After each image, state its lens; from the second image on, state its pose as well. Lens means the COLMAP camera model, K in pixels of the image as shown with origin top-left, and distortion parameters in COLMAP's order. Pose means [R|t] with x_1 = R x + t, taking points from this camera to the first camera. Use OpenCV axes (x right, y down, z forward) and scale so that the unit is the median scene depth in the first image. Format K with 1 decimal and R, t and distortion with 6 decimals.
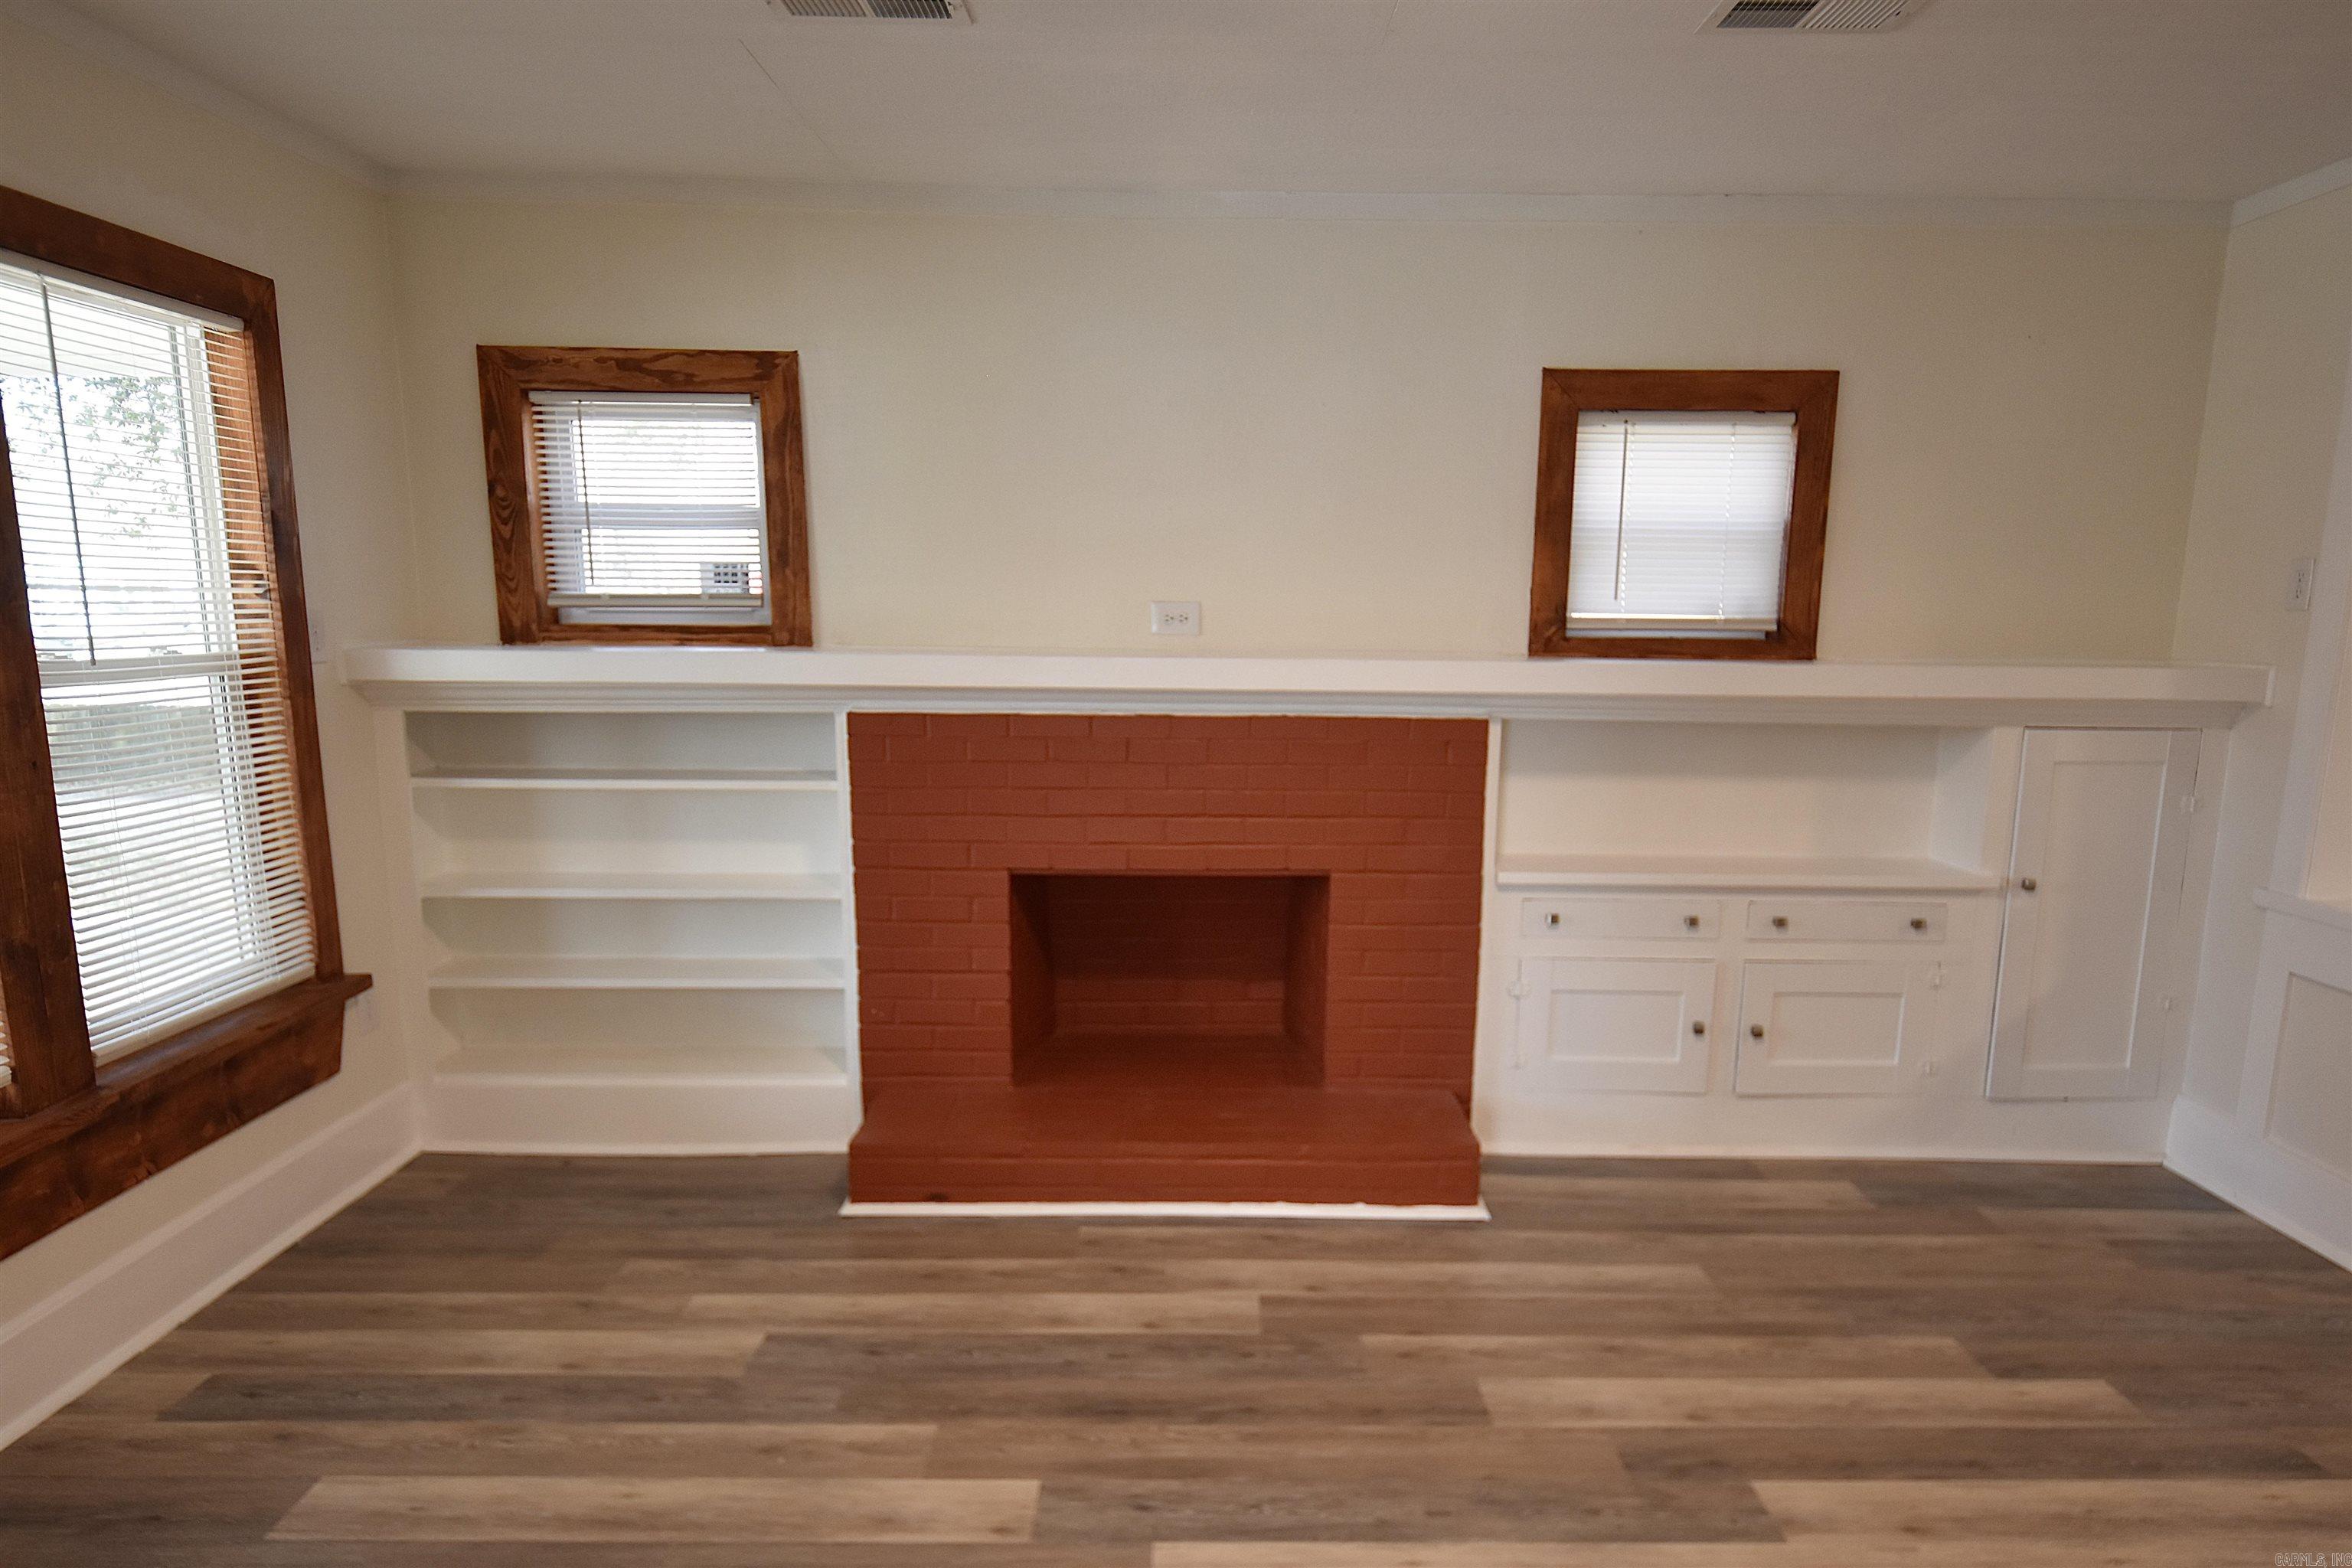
lens RADIAL K [[1564.9, 0, 1181.4], [0, 1564.9, 908.9], [0, 0, 1]] dist [0.015487, -0.003071]
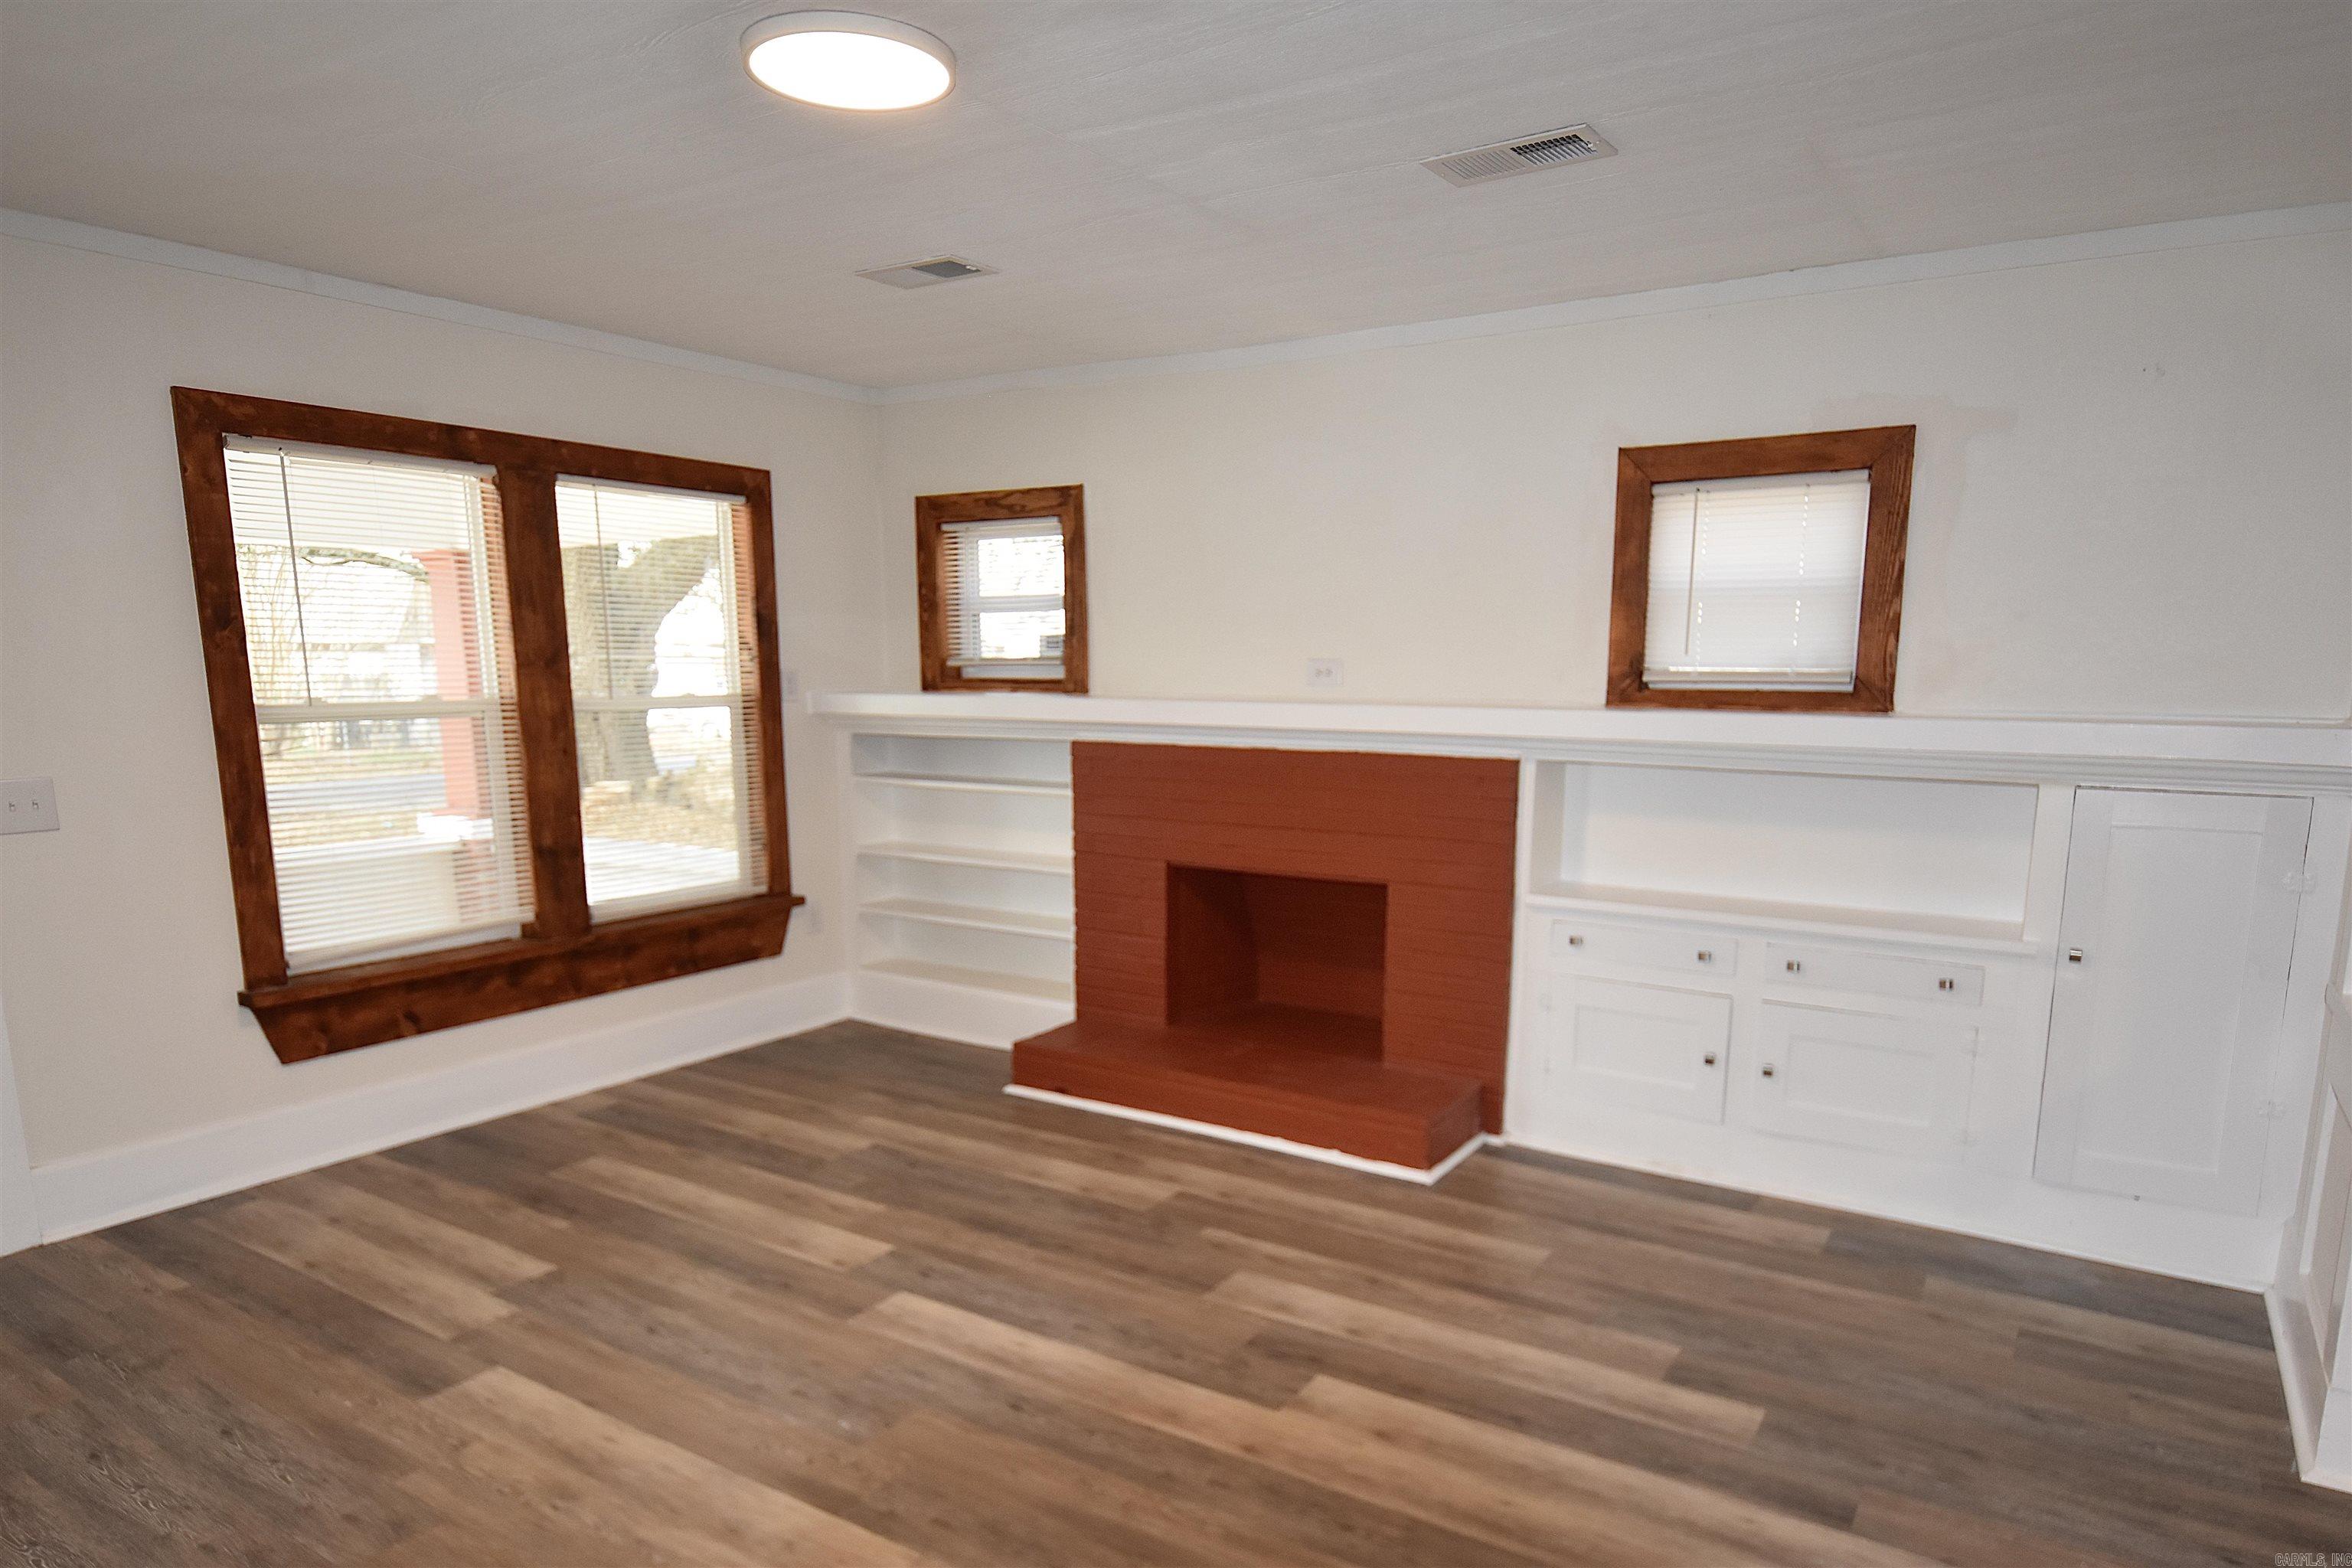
lens RADIAL K [[1417.7, 0, 1176.6], [0, 1417.7, 907.8], [0, 0, 1]] dist [0.015839, -0.000637]
pose [[0.833048, 0.088357, -0.546099, 0.557406], [-0.101436, 0.994823, 0.006223, 0.005654], [0.543821, 0.050210, 0.837698, 0.000099]]
